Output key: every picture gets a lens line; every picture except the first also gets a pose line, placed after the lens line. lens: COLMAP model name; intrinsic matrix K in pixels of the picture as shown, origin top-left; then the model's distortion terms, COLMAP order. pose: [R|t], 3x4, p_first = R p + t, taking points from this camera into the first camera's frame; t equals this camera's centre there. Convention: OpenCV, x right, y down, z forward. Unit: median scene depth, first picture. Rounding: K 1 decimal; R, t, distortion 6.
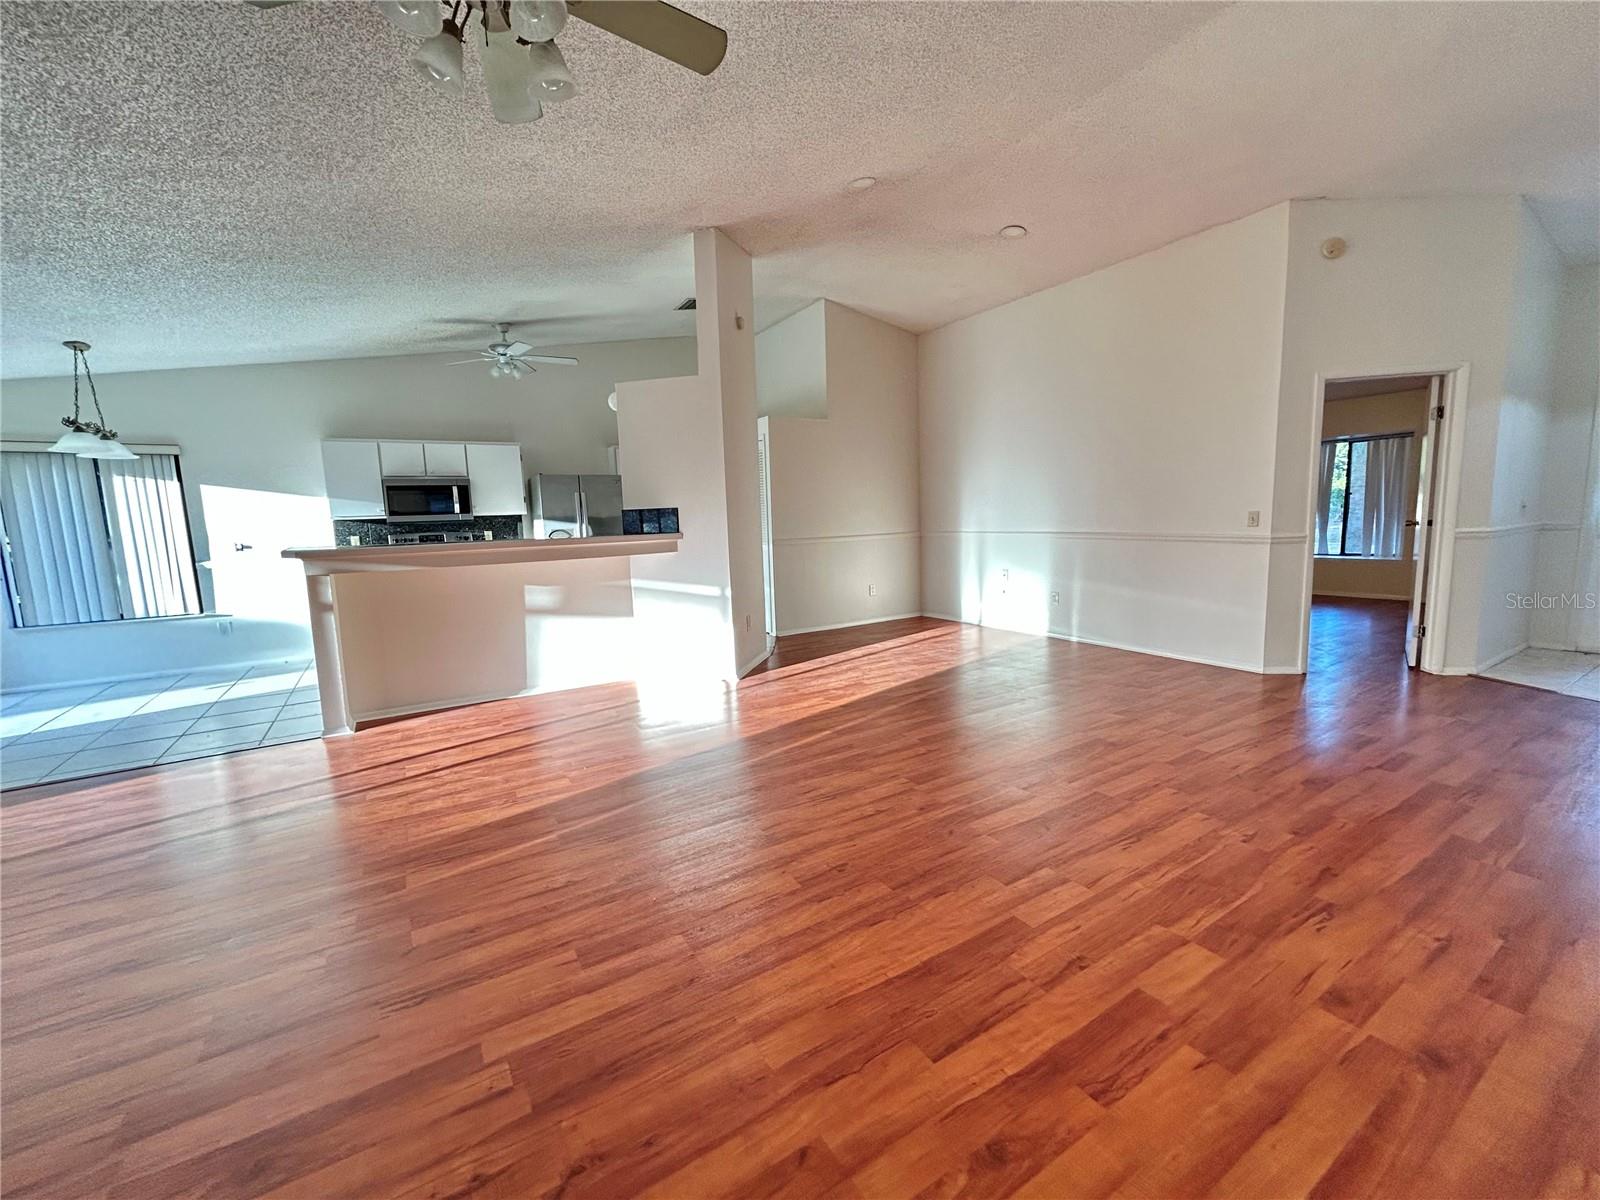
lens RADIAL K [[649.3, 0, 798.8], [0, 649.3, 599.3], [0, 0, 1]] dist [-0.002493, 0.000735]
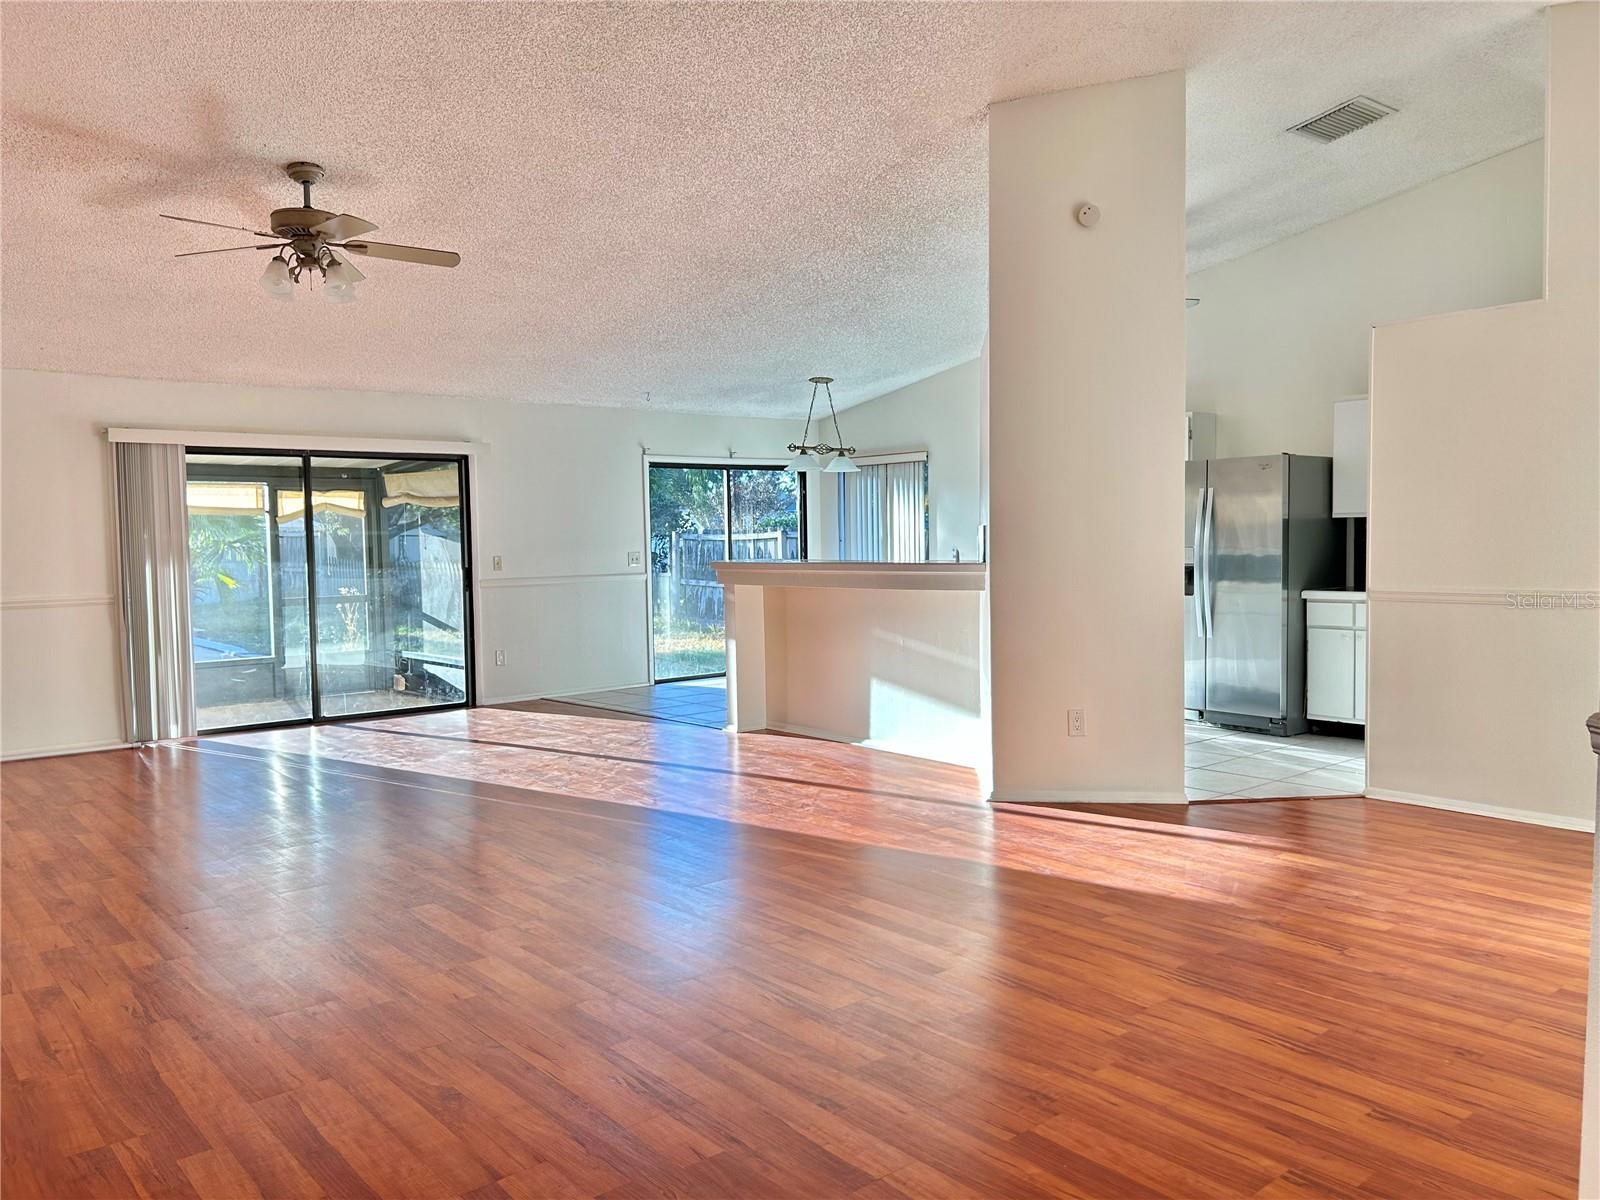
lens RADIAL K [[1211.4, 0, 798.3], [0, 1211.4, 605.3], [0, 0, 1]] dist [0.054789, -0.051370]
pose [[0.140308, 0.086558, -0.986317, 1.040152], [-0.115121, 0.990841, 0.070579, -0.127902], [0.983393, 0.103643, 0.148987, 0.635838]]
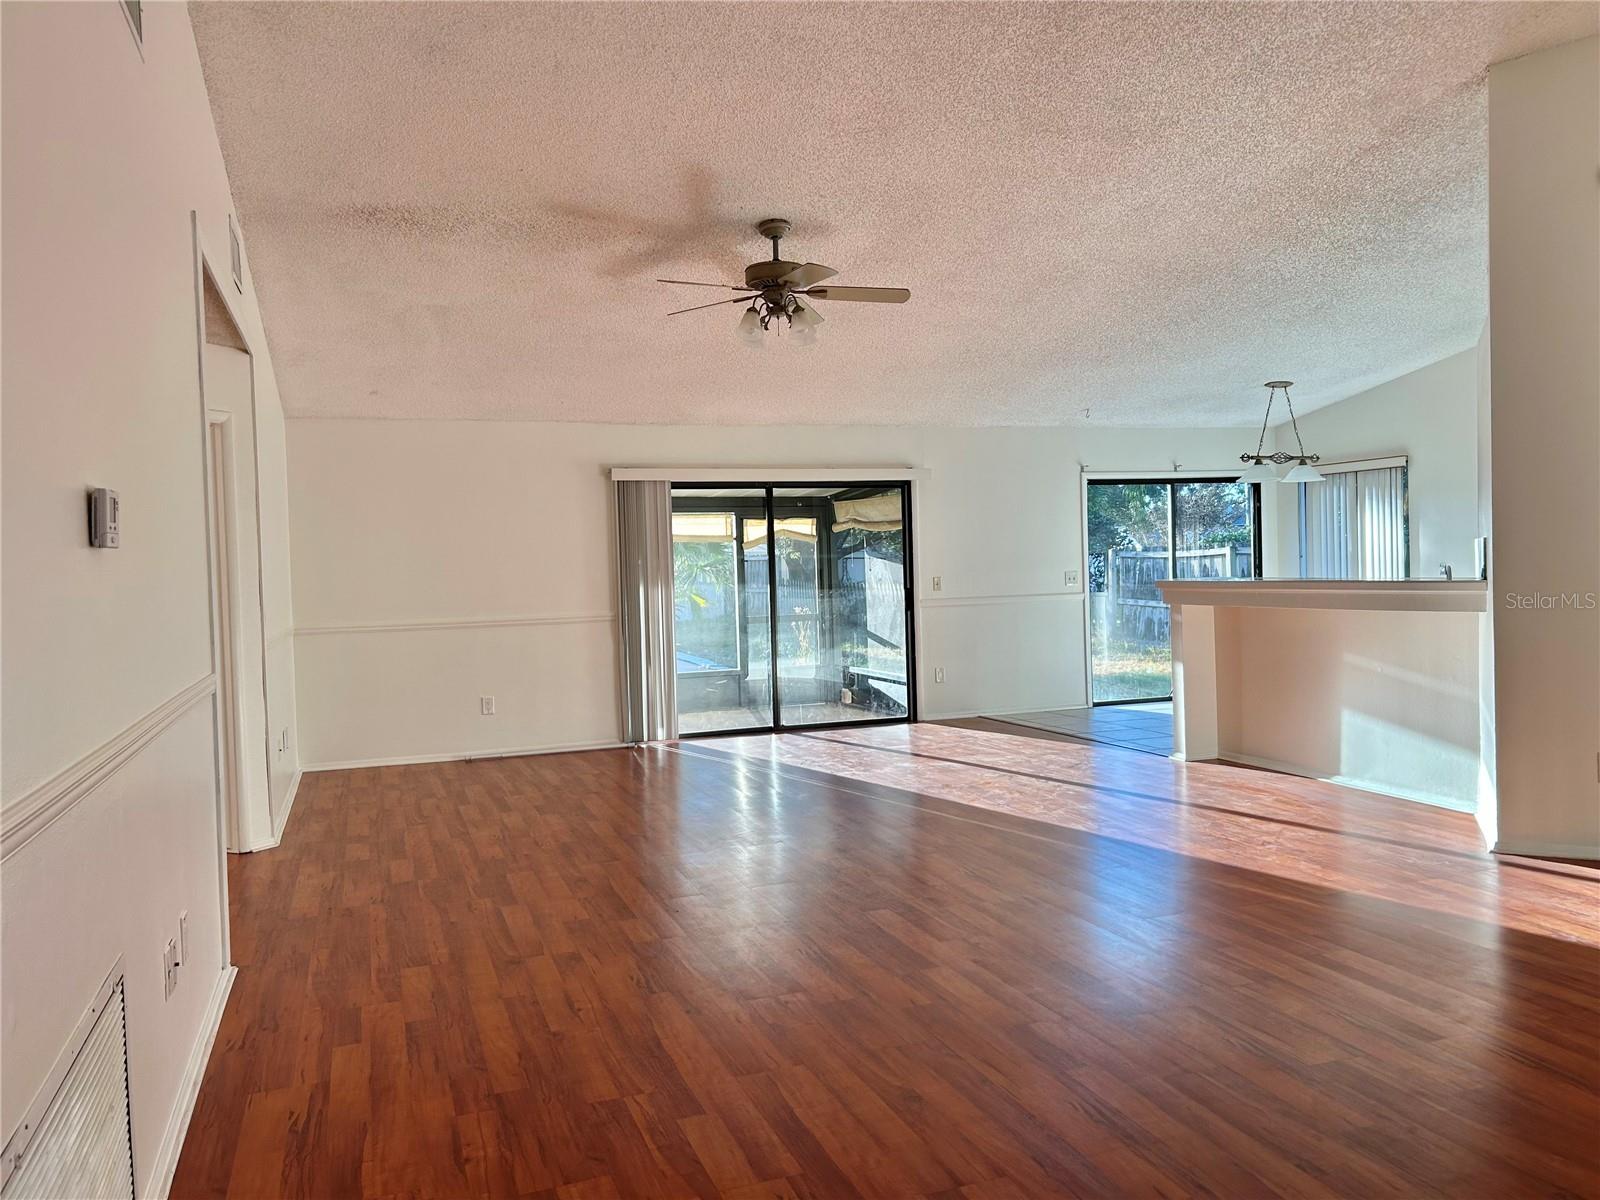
lens RADIAL K [[1211.4, 0, 797.7], [0, 1211.4, 604.6], [0, 0, 1]] dist [0.054789, -0.051370]
pose [[-0.207137, 0.070865, -0.975742, 1.048565], [-0.090159, 0.991746, 0.091167, -0.129010], [0.974149, 0.106856, -0.199038, 0.623075]]
